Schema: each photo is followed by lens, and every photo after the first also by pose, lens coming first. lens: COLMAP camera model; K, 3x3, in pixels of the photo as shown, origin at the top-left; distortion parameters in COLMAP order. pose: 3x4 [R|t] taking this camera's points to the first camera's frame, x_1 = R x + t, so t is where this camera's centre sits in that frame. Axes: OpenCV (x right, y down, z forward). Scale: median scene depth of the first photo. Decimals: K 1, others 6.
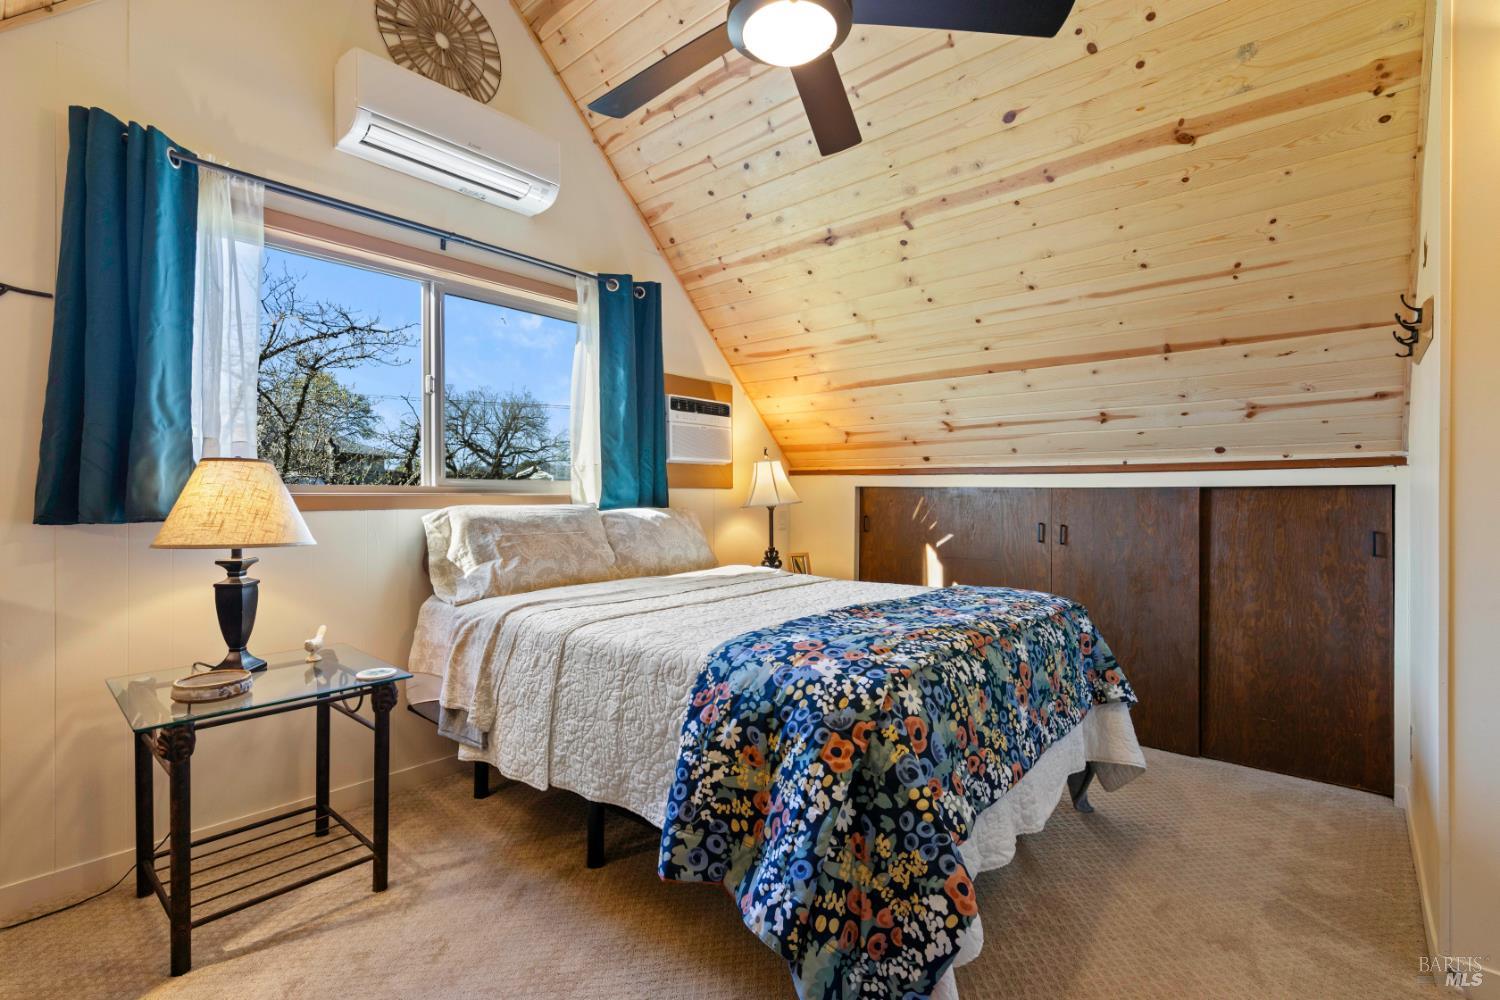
lens RADIAL K [[676.7, 0, 753.7], [0, 676.7, 498.2], [0, 0, 1]] dist [-0.004978, -0.000946]
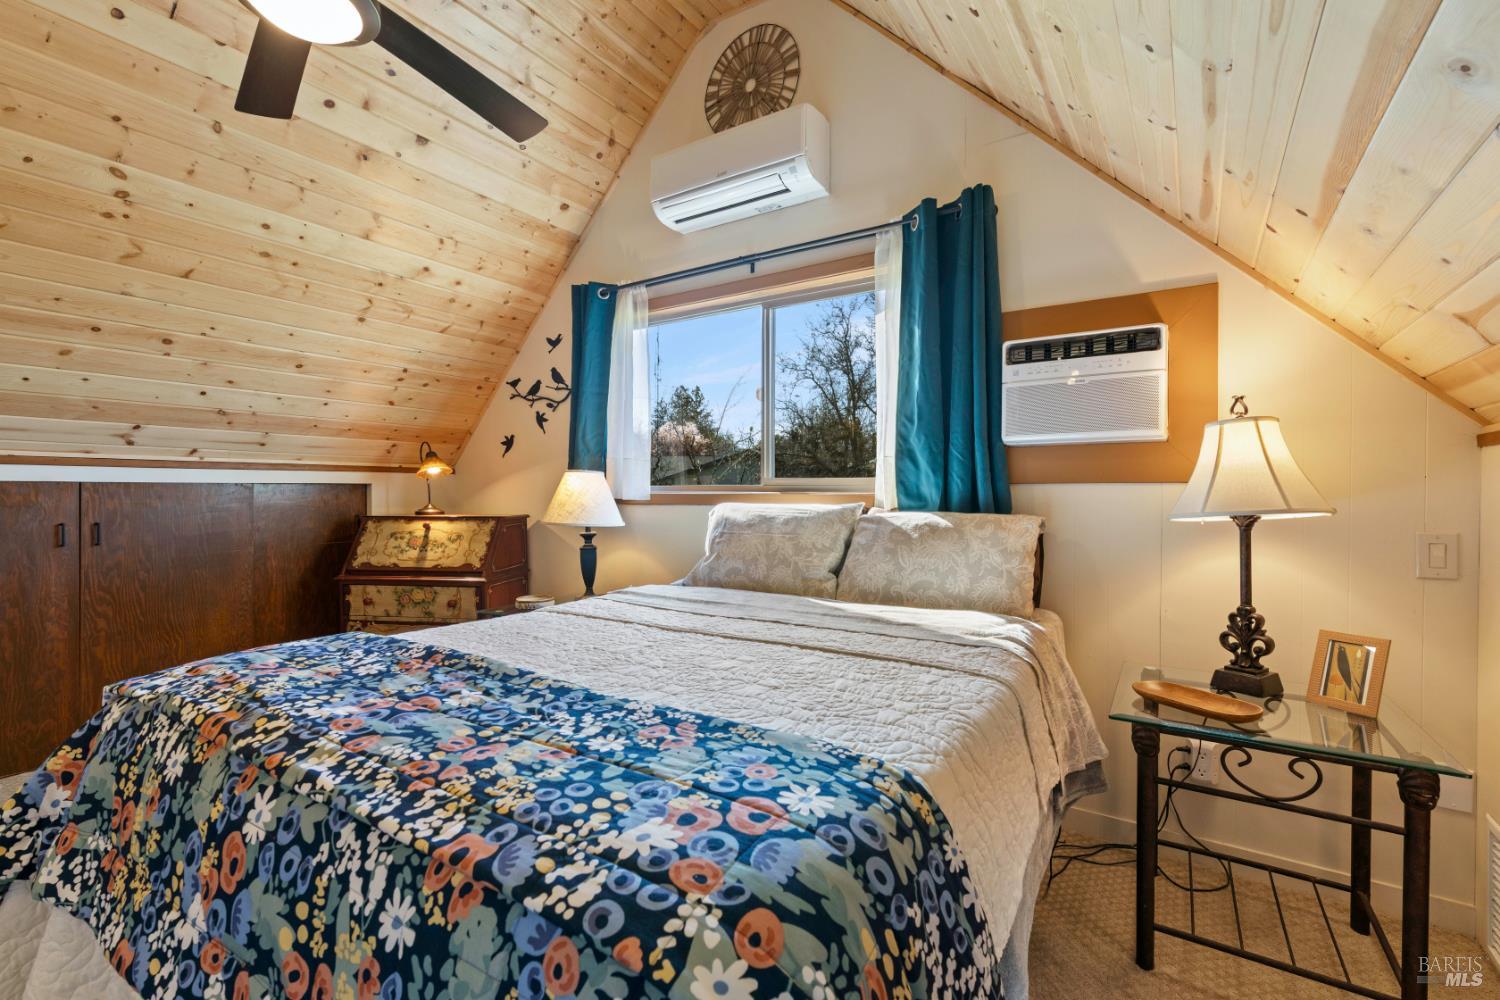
lens RADIAL K [[652.5, 0, 755.2], [0, 652.5, 494.3], [0, 0, 1]] dist [-0.001509, -0.000122]
pose [[0.142283, 0.004390, -0.989816, 0.554772], [-0.006047, 0.999975, 0.003565, -0.006415], [0.989808, 0.005479, 0.142306, 0.783793]]
